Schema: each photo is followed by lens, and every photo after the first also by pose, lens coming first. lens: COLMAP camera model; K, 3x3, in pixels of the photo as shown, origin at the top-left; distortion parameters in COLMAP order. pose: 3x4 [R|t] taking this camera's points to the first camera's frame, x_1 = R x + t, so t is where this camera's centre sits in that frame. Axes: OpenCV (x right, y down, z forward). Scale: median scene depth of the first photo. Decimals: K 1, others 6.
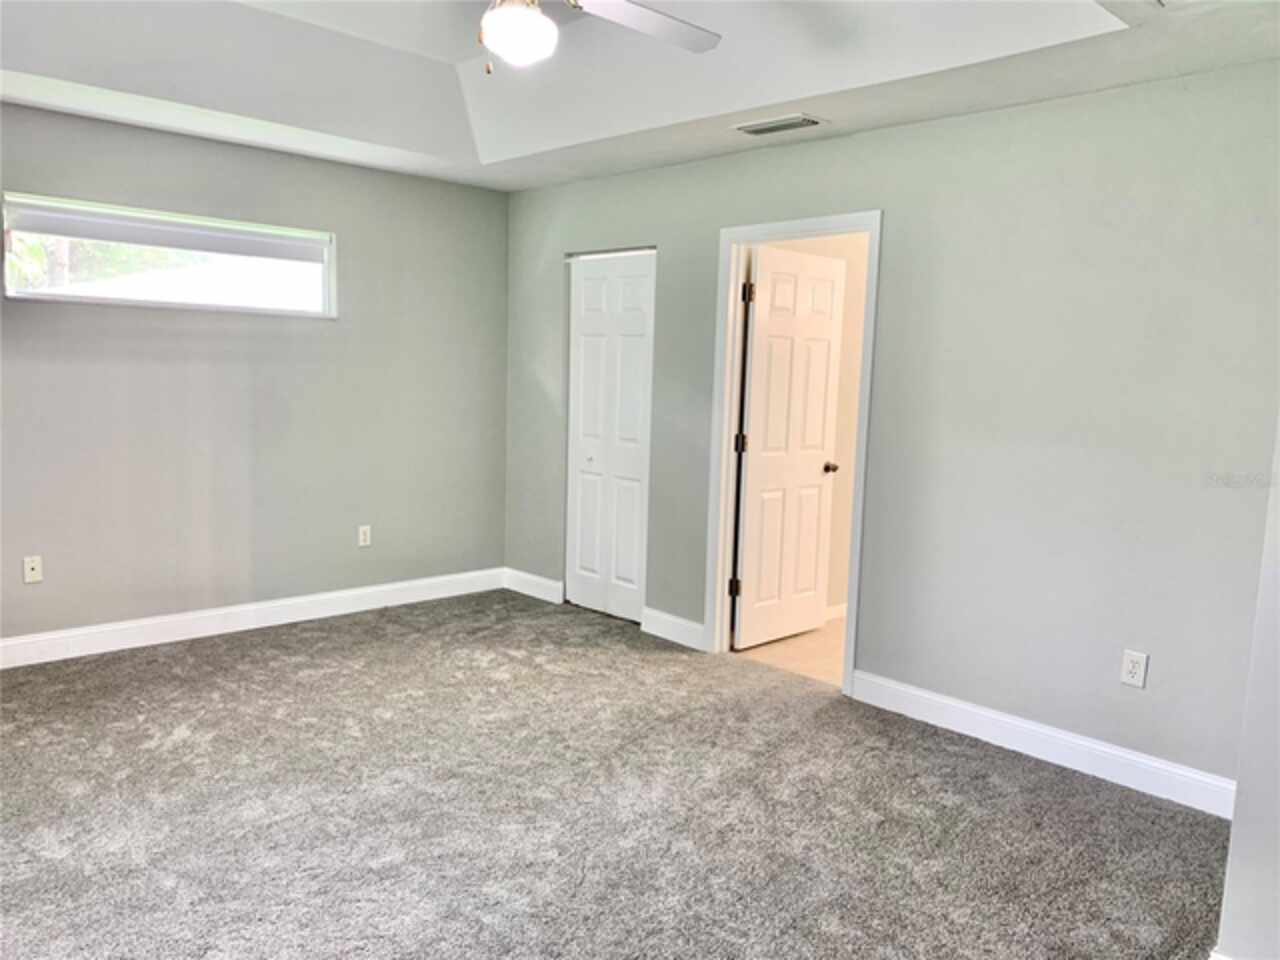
lens RADIAL K [[976.9, 0, 648.3], [0, 976.9, 479.2], [0, 0, 1]] dist [-0.006369, 0.000536]
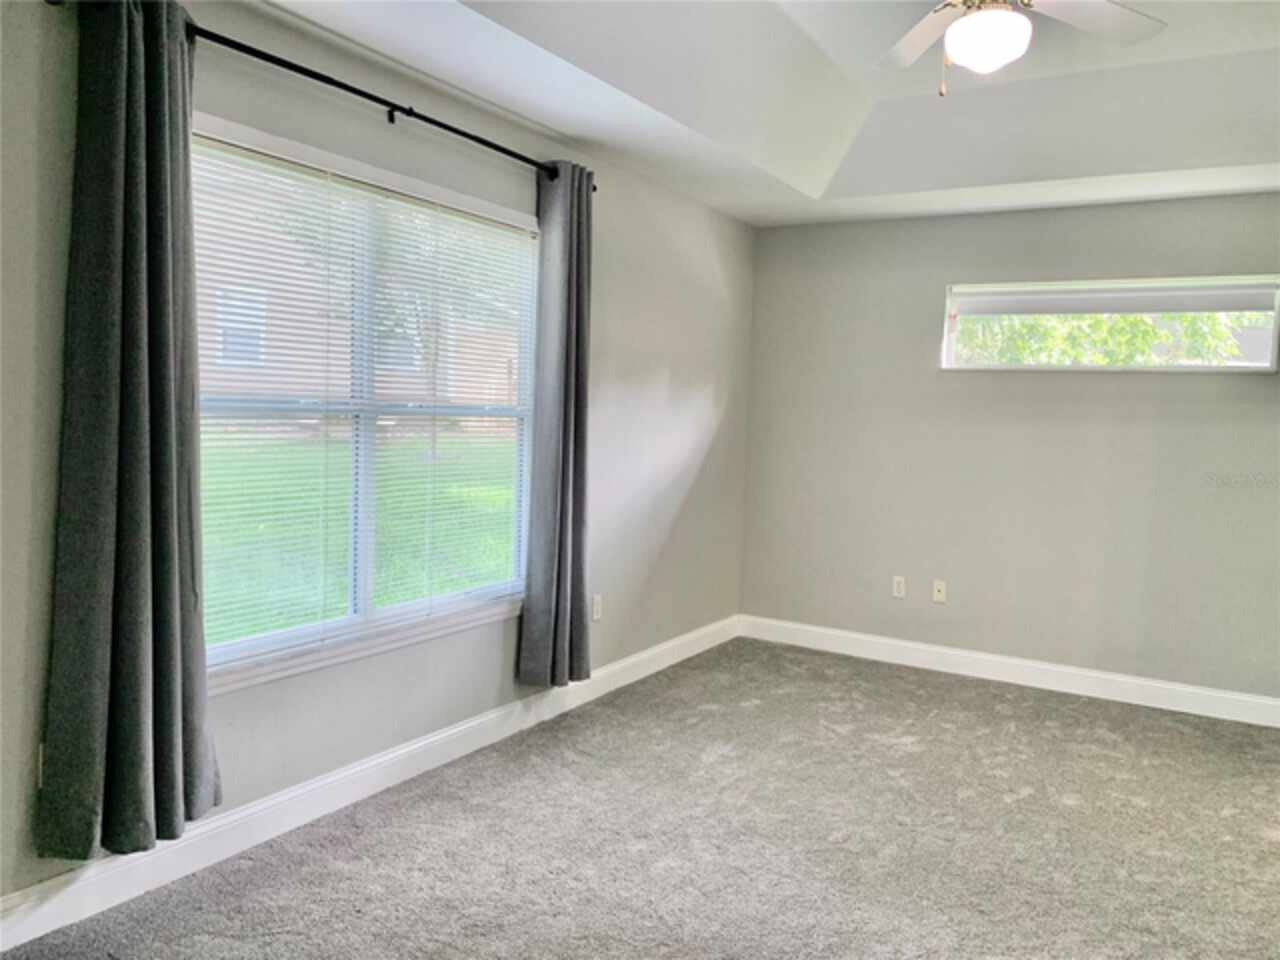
lens RADIAL K [[976.9, 0, 644.4], [0, 976.9, 478.2], [0, 0, 1]] dist [-0.006369, 0.000536]
pose [[0.238990, 0.040951, -0.970158, 0.453265], [-0.136132, 0.990656, 0.008282, -0.006947], [0.961432, 0.130090, 0.242331, 0.336621]]
